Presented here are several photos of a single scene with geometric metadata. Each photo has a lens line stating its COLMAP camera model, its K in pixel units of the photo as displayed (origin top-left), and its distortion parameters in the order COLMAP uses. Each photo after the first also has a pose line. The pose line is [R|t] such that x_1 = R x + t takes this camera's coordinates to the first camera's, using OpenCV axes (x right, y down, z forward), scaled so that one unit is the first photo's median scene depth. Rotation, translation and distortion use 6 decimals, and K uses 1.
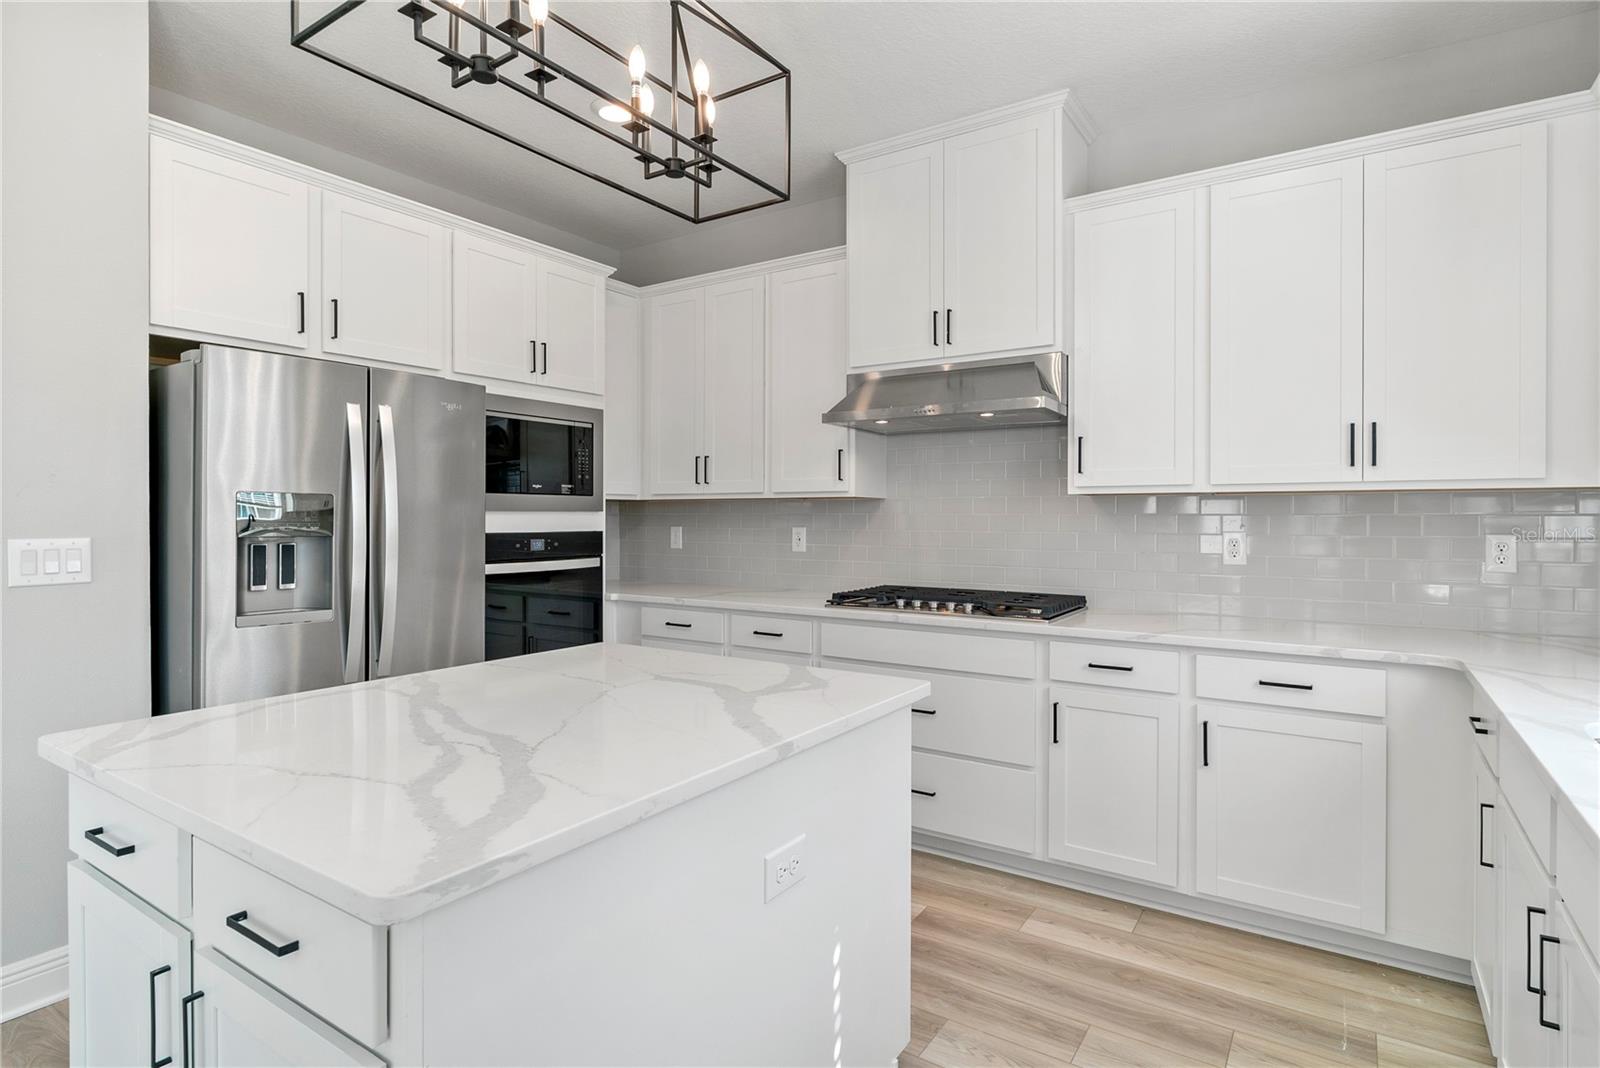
lens RADIAL K [[832.9, 0, 791.8], [0, 832.9, 520.7], [0, 0, 1]] dist [-0.003521, 0.002650]
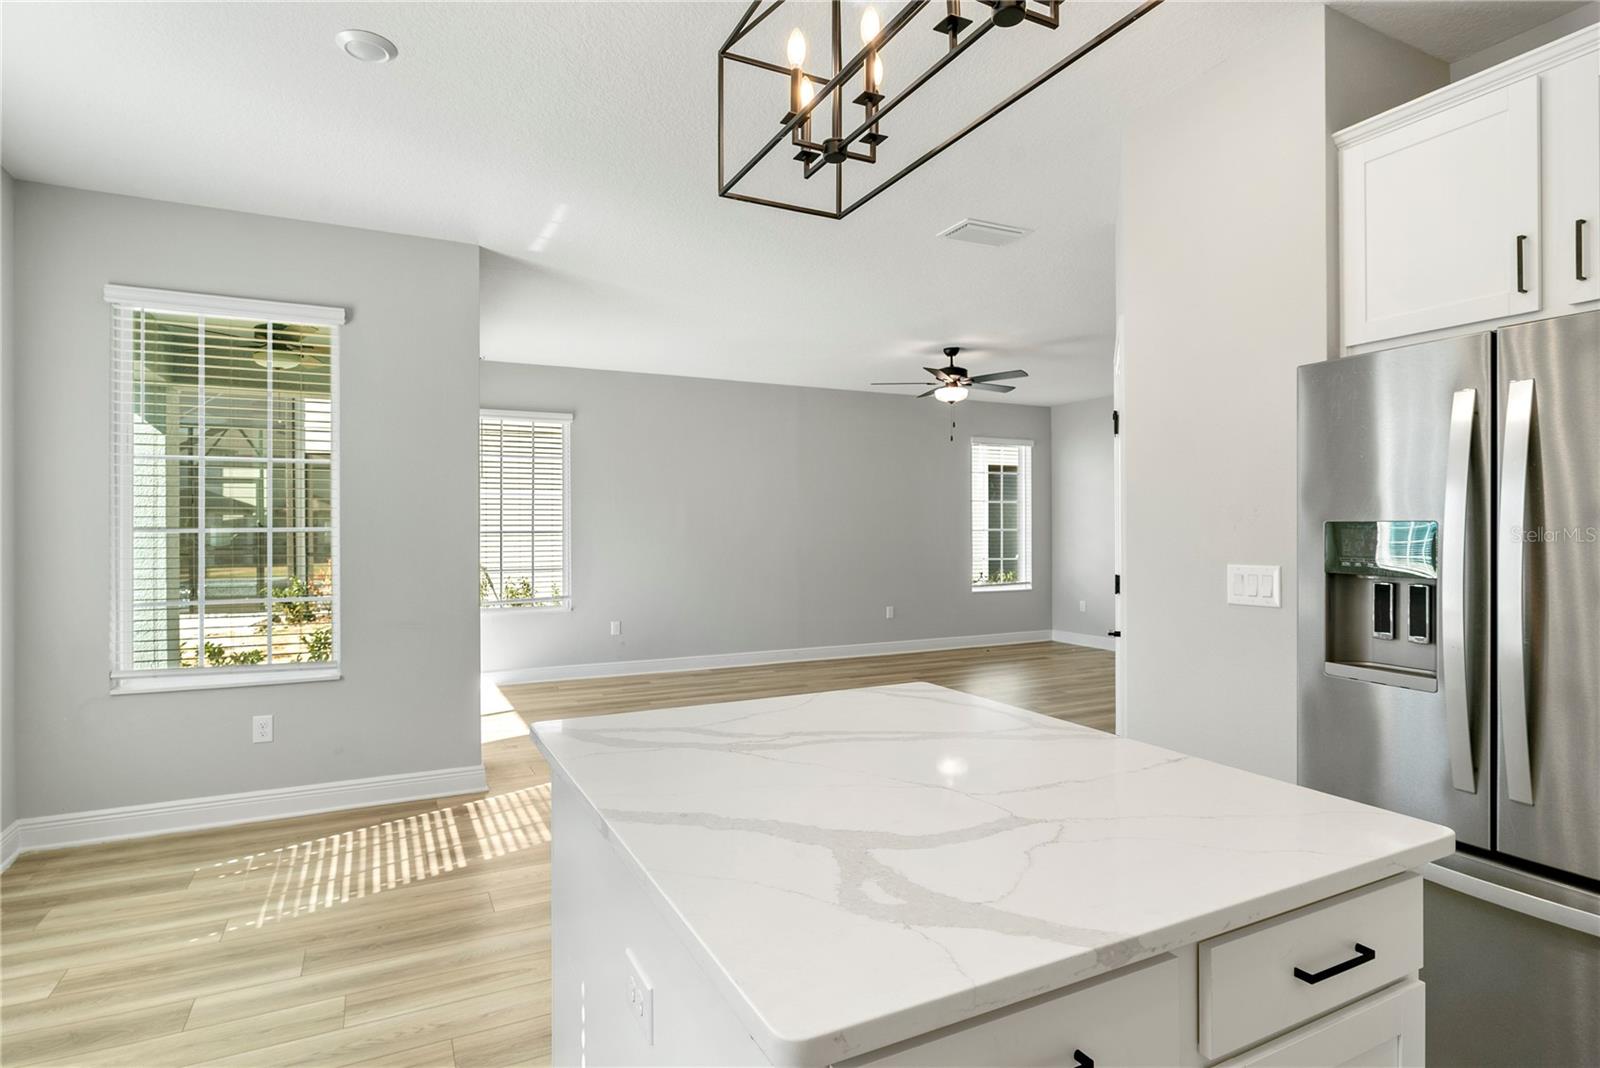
lens RADIAL K [[832.9, 0, 795.2], [0, 832.9, 530.1], [0, 0, 1]] dist [-0.003521, 0.002650]
pose [[-0.484440, 0.001042, -0.874824, 0.293999], [-0.004164, 0.999985, 0.003497, -0.019937], [0.874815, 0.005337, -0.484428, 0.705707]]
